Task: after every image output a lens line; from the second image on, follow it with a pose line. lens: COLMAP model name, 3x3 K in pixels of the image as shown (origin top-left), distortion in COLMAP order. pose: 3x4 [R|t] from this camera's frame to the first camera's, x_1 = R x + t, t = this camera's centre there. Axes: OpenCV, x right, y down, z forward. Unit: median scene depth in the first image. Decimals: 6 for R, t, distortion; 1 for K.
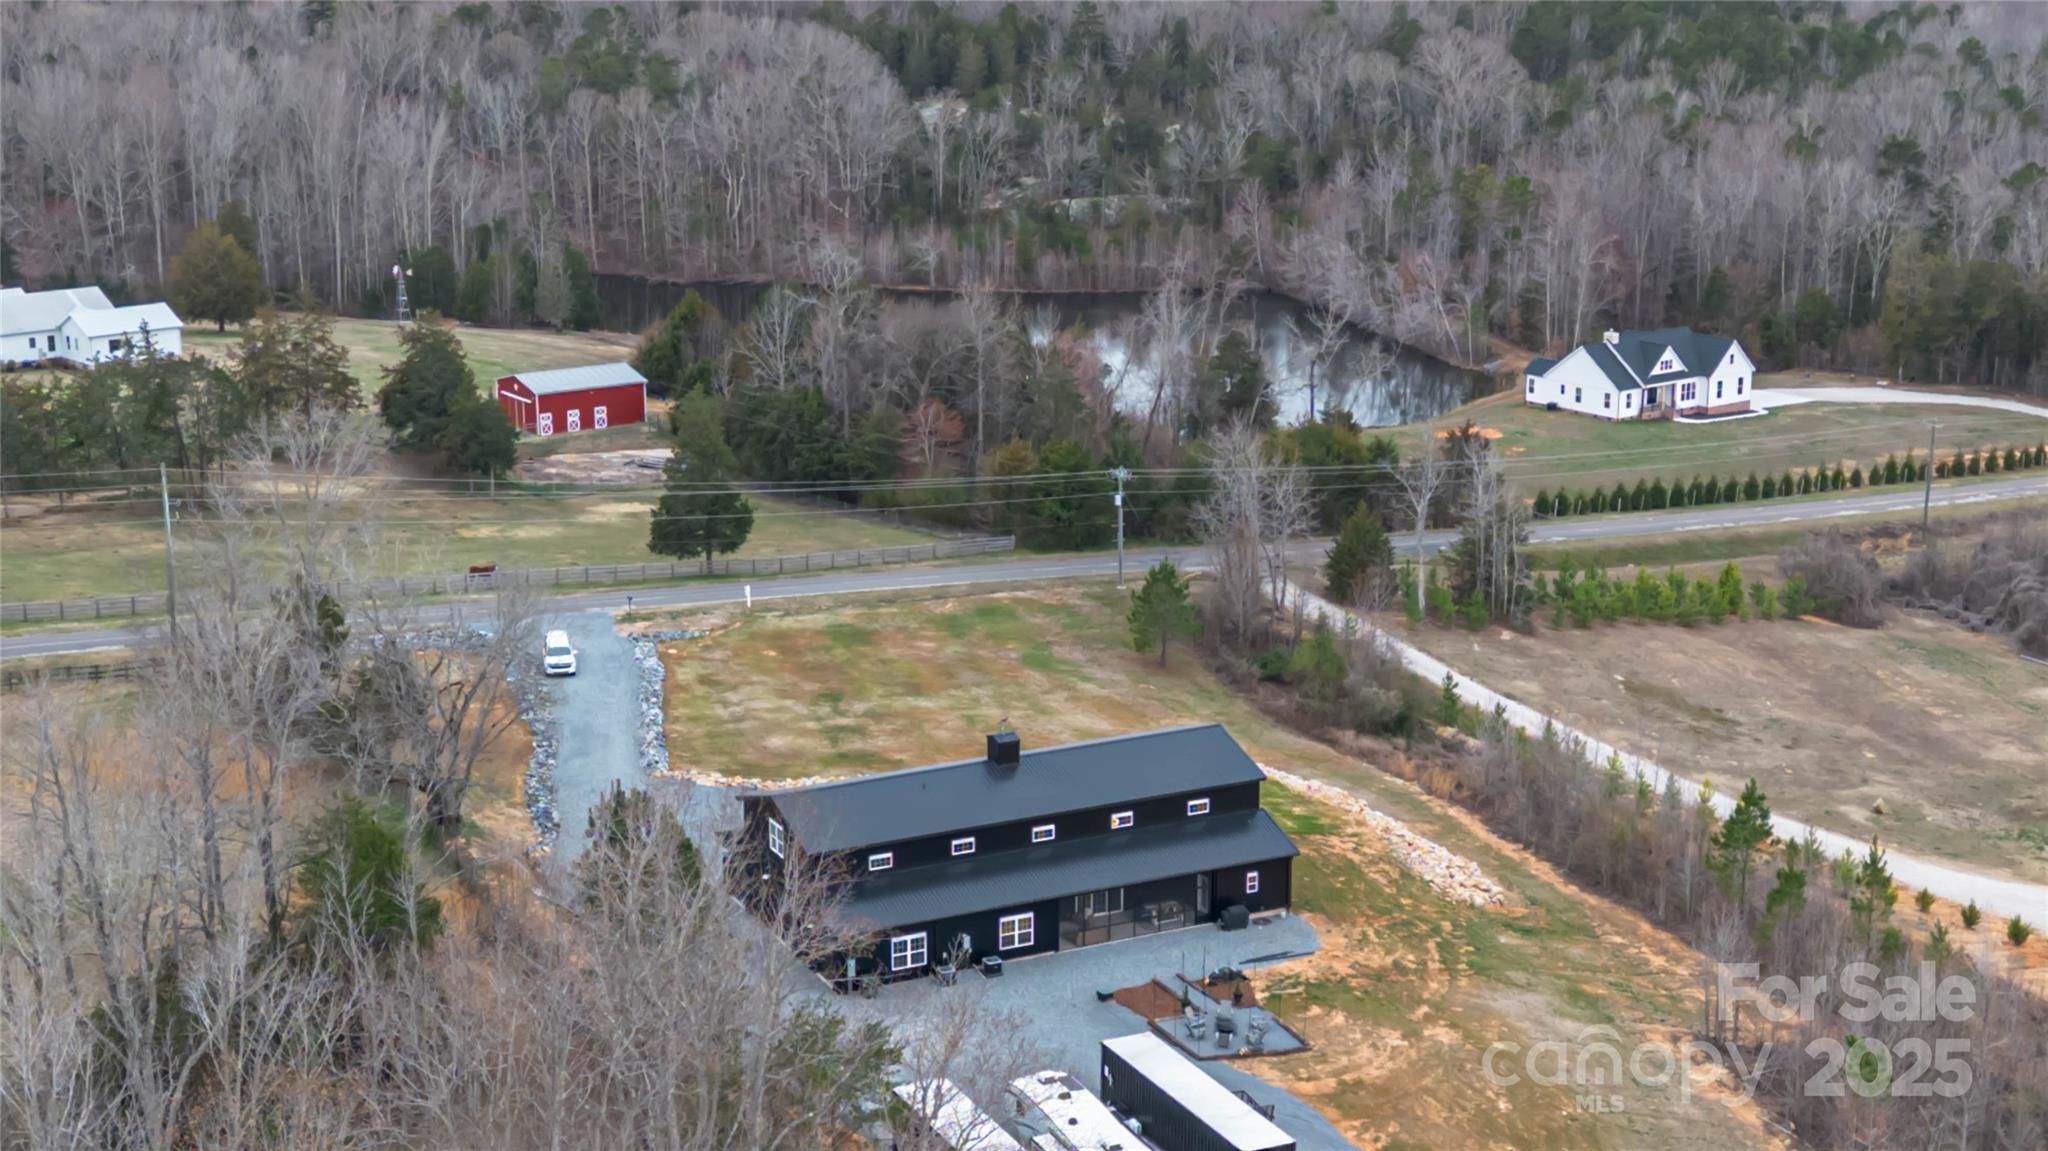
lens RADIAL K [[2855.2, 0, 1063.4], [0, 2855.2, 569.7], [0, 0, 1]] dist [0.177949, -0.481753]
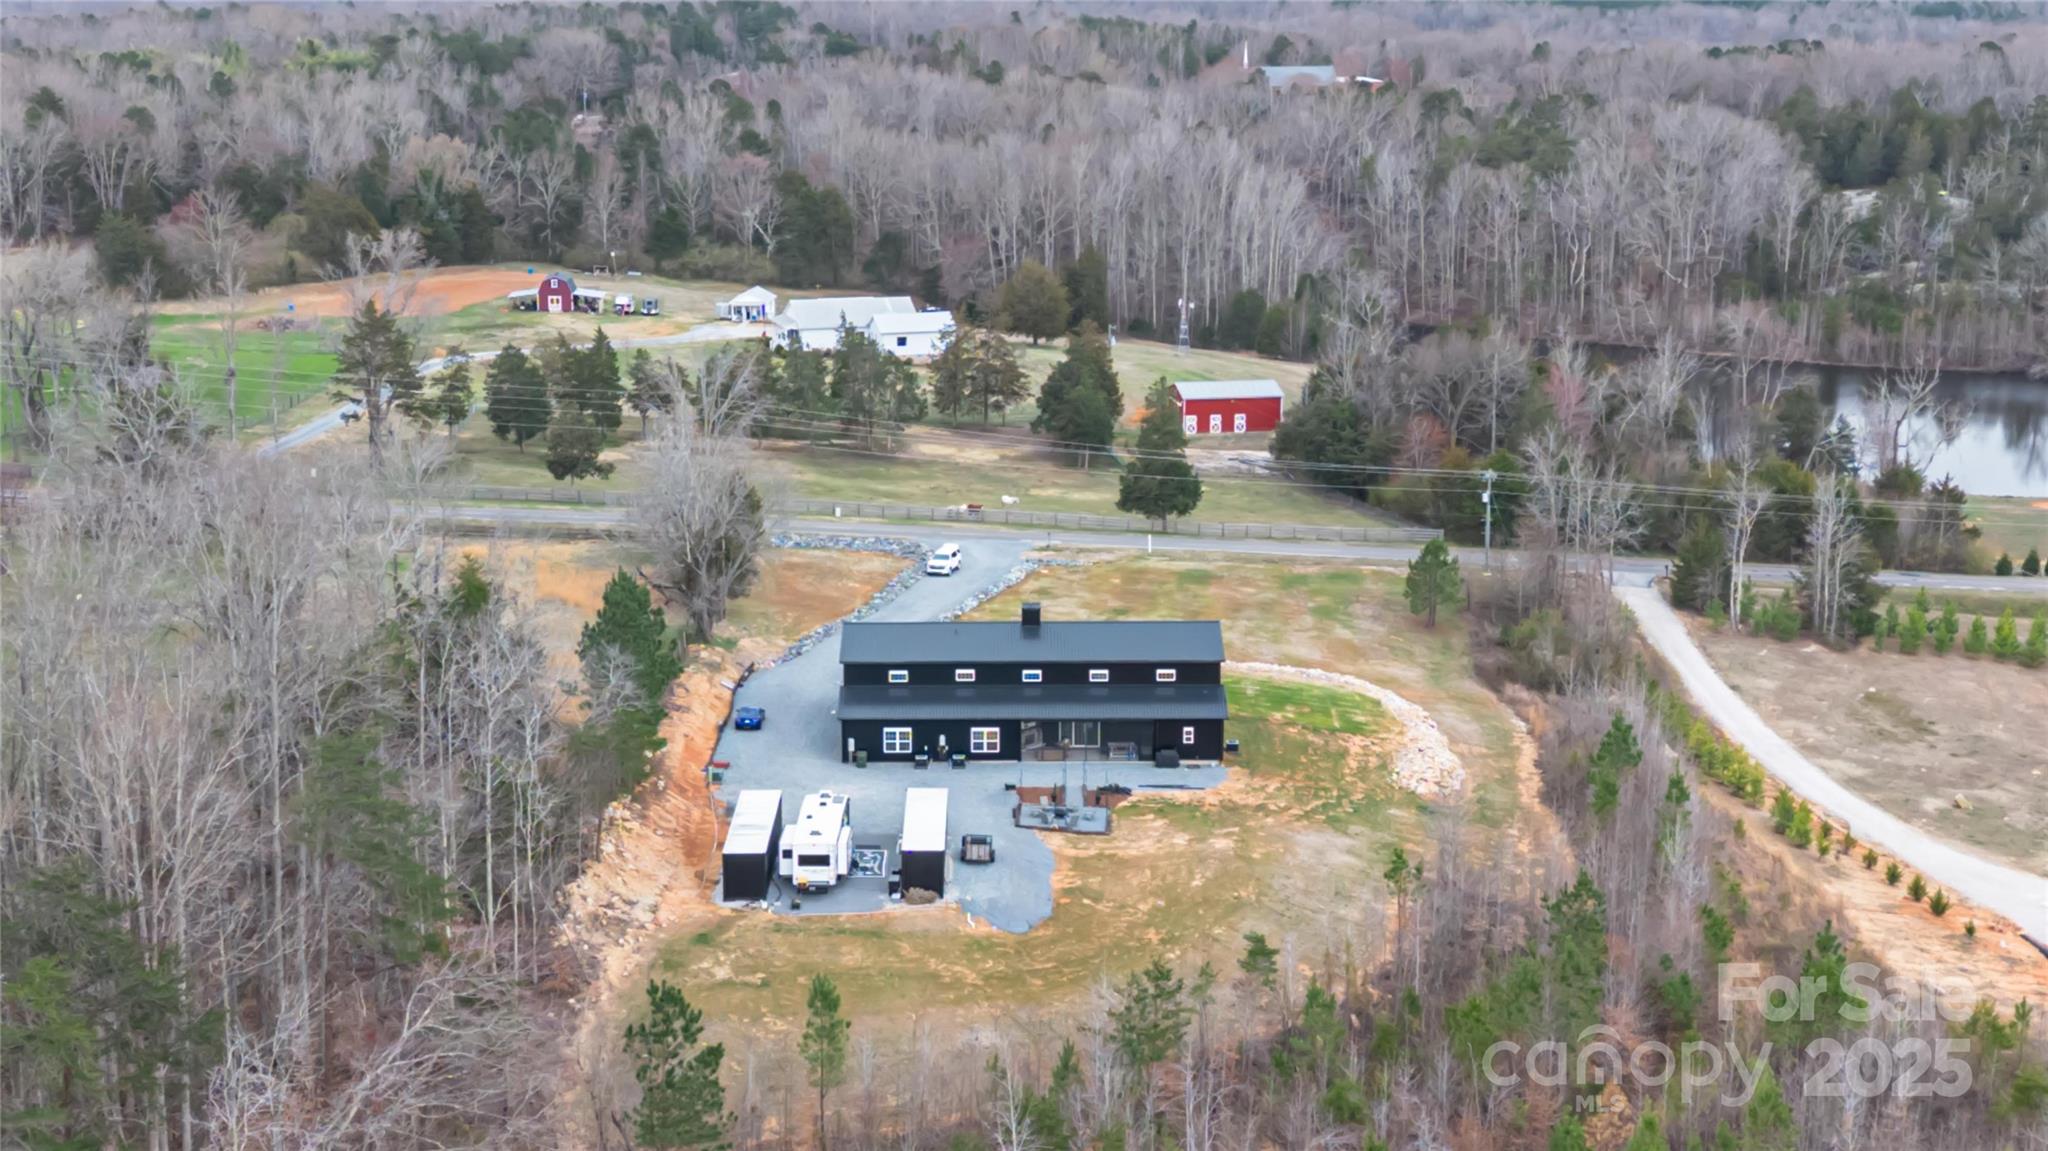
lens RADIAL K [[2855.2, 0, 1063.4], [0, 2855.2, 569.7], [0, 0, 1]] dist [0.177949, -0.481753]
pose [[0.899609, 0.092990, -0.426681, 0.556196], [-0.107595, 0.994143, -0.010191, 0.053656], [0.423234, 0.055077, 0.904345, -0.196023]]
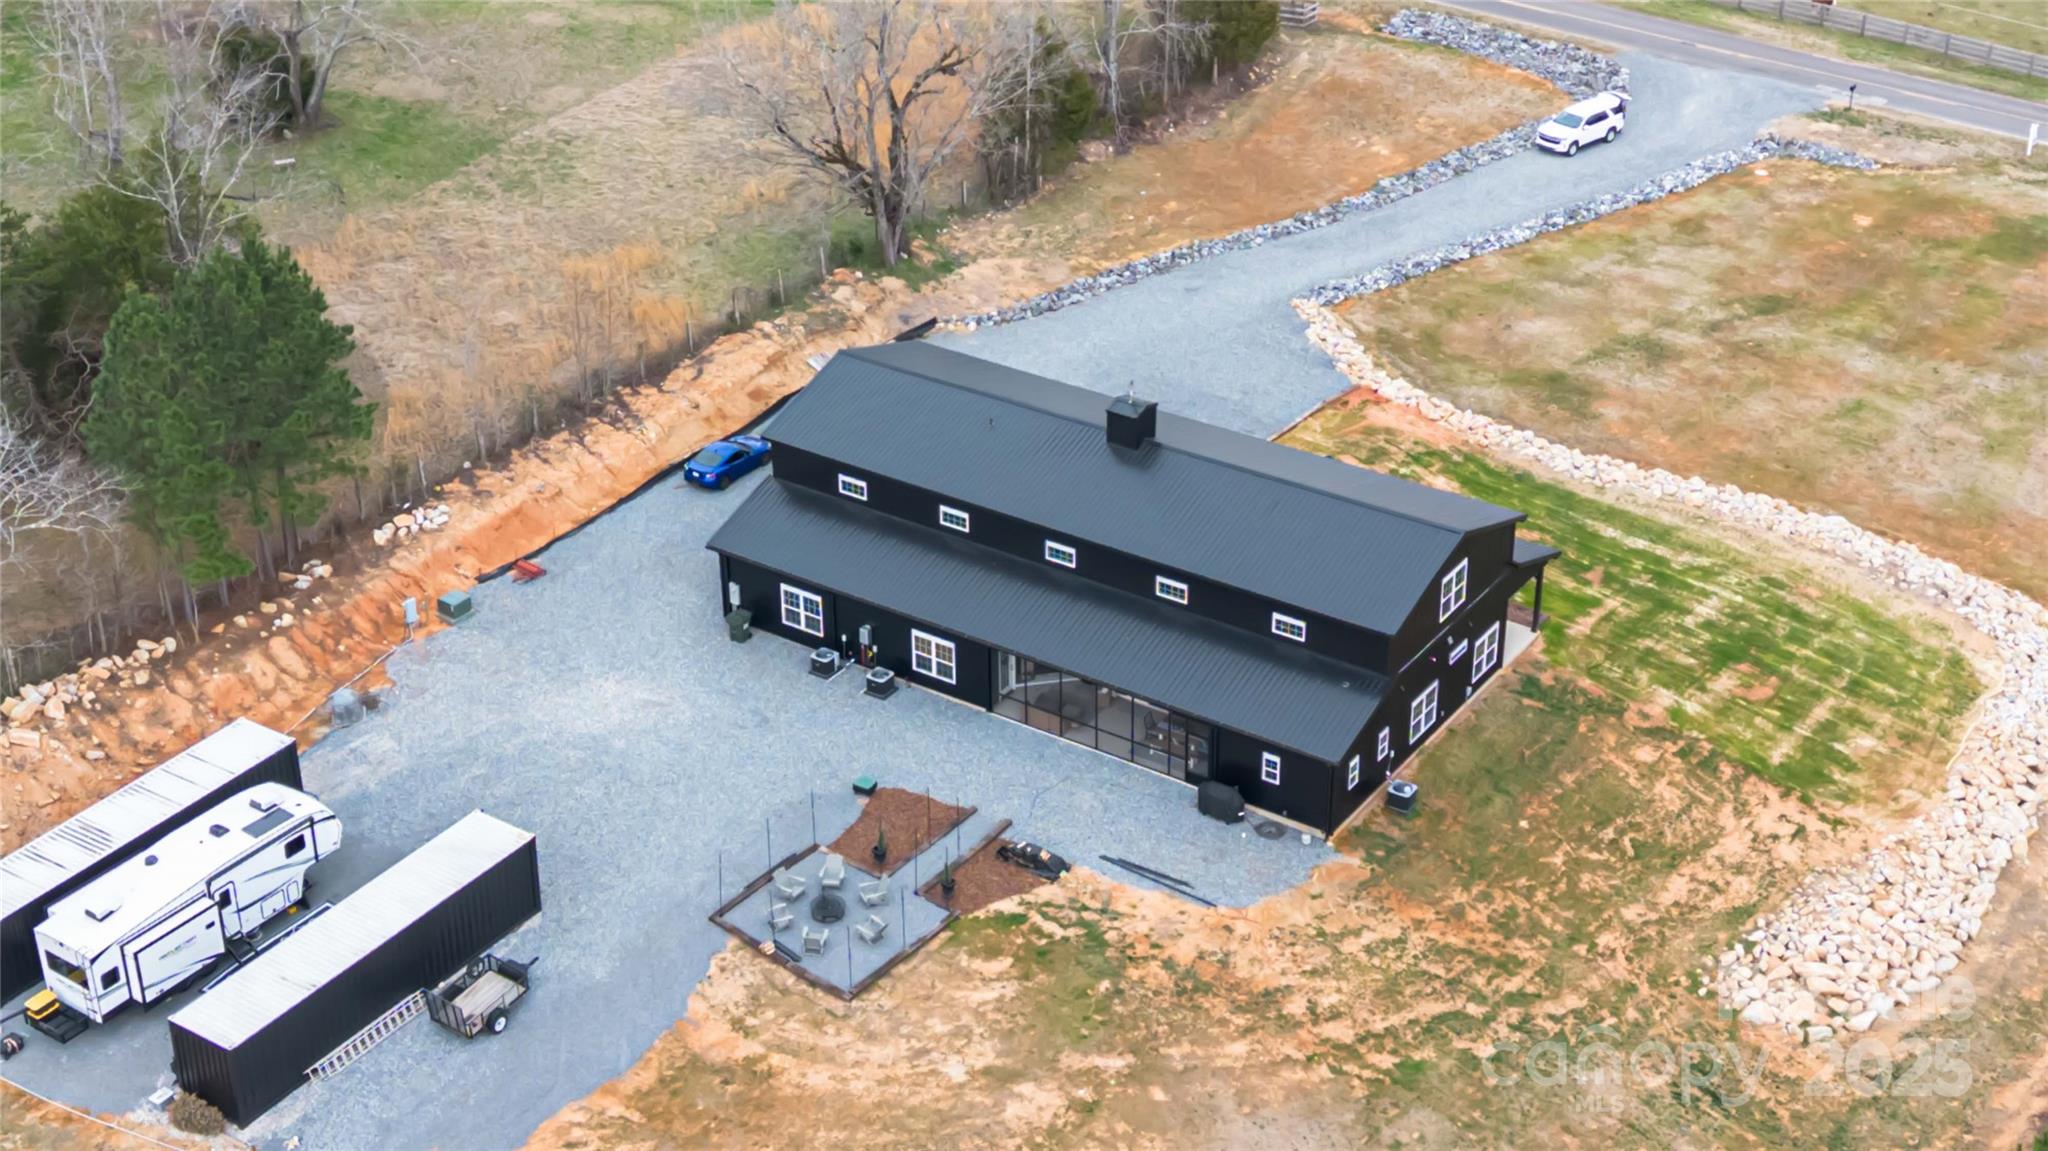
lens RADIAL K [[2855.2, 0, 1063.4], [0, 2855.2, 569.7], [0, 0, 1]] dist [0.177949, -0.481753]
pose [[0.487881, 0.429552, -0.759906, 0.503194], [-0.210652, 0.902751, 0.375054, -0.157665], [0.847111, -0.022906, 0.530921, 0.621532]]
